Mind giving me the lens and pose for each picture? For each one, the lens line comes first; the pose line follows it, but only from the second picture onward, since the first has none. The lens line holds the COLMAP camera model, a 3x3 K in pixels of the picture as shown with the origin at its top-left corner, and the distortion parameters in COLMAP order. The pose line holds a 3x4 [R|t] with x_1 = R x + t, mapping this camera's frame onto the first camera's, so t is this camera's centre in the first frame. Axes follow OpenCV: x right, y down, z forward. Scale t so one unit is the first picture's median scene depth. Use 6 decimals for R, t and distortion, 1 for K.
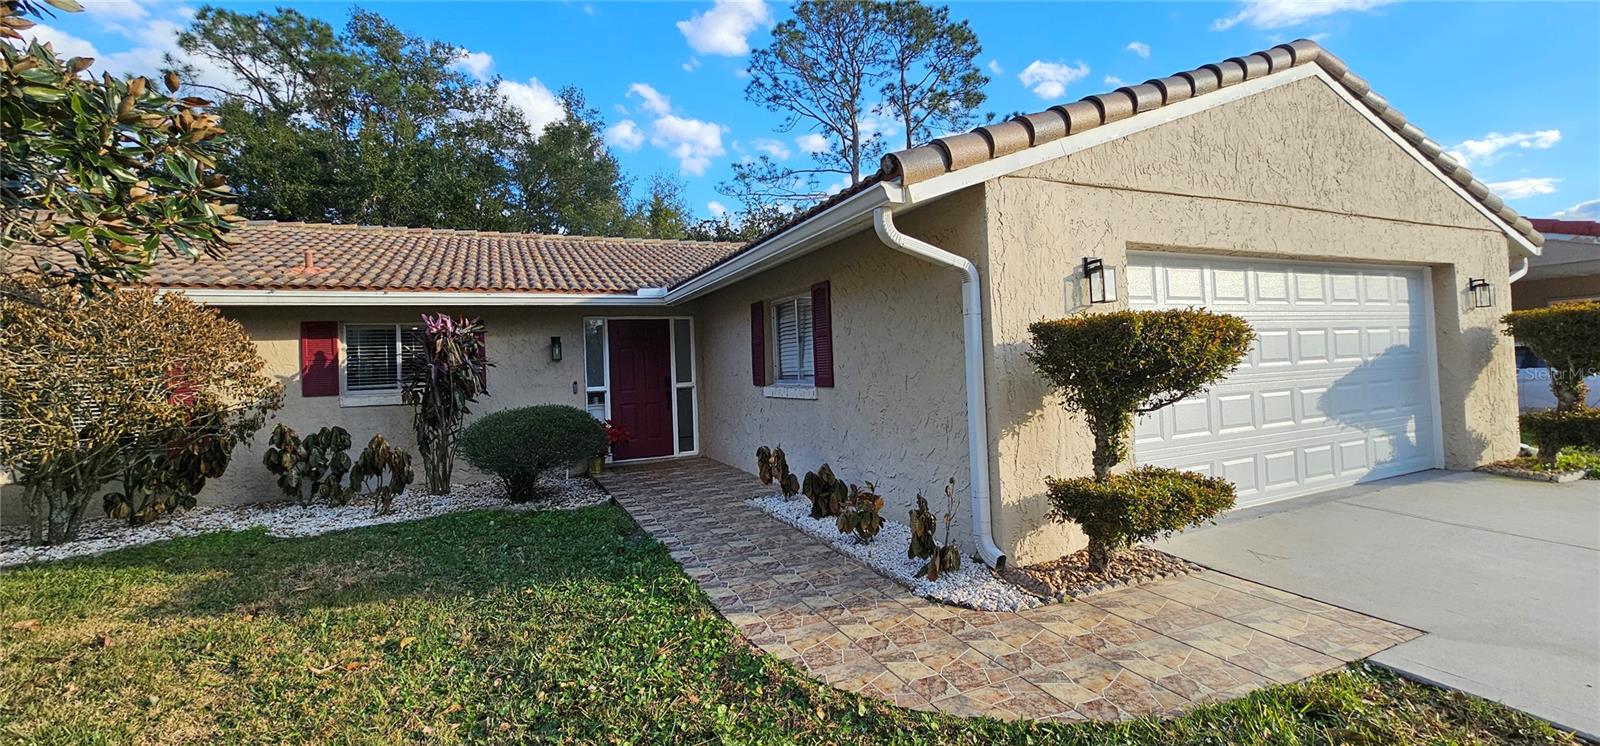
lens RADIAL K [[648.4, 0, 804.0], [0, 648.4, 359.9], [0, 0, 1]] dist [-0.000265, 0.000164]
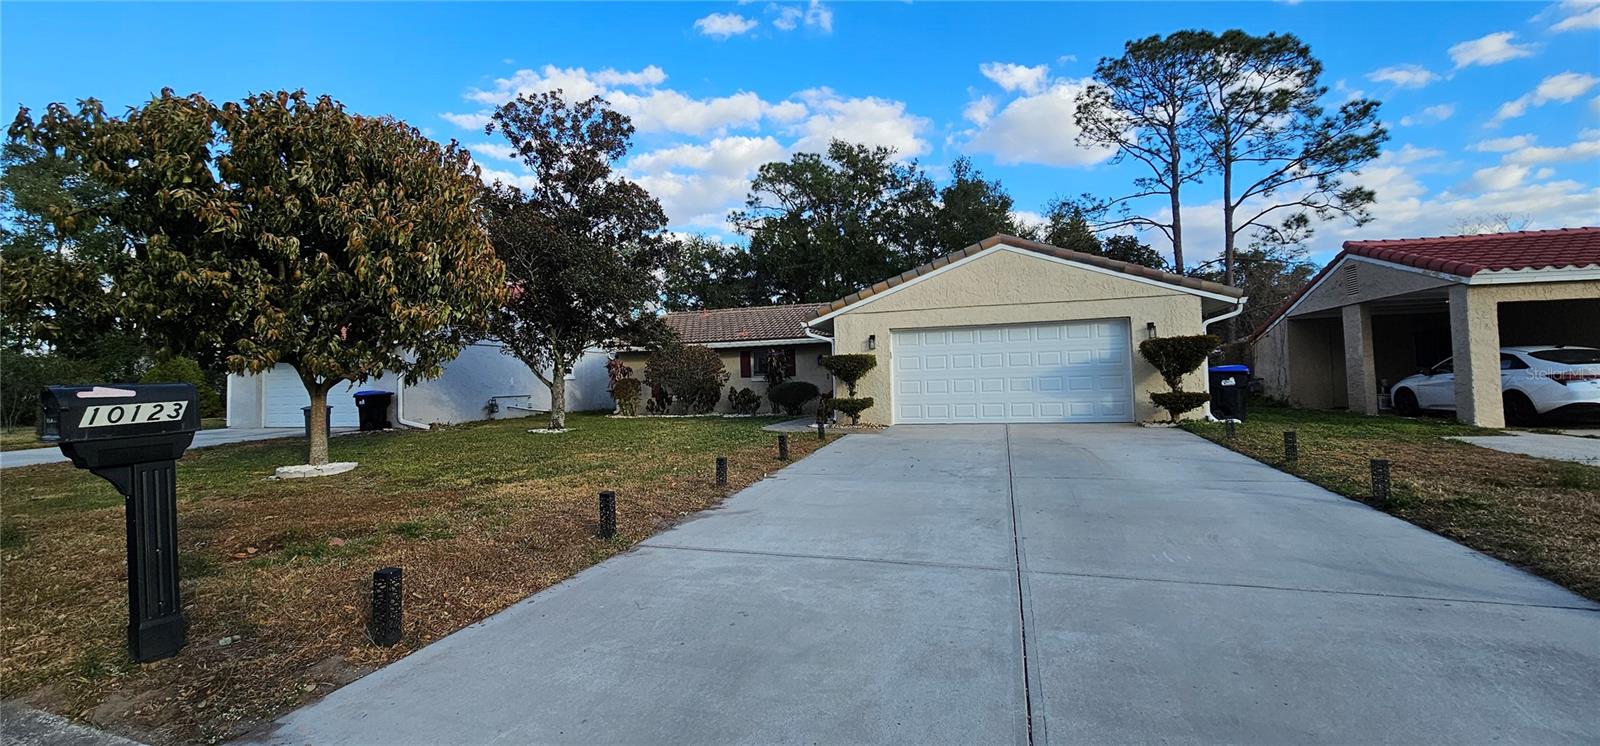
lens RADIAL K [[648.4, 0, 811.1], [0, 648.4, 368.5], [0, 0, 1]] dist [-0.000265, 0.000164]
pose [[0.747244, 0.004965, -0.664531, 1.591357], [0.005120, 0.999899, 0.013228, -0.022733], [0.664530, -0.013286, 0.747144, -1.098093]]
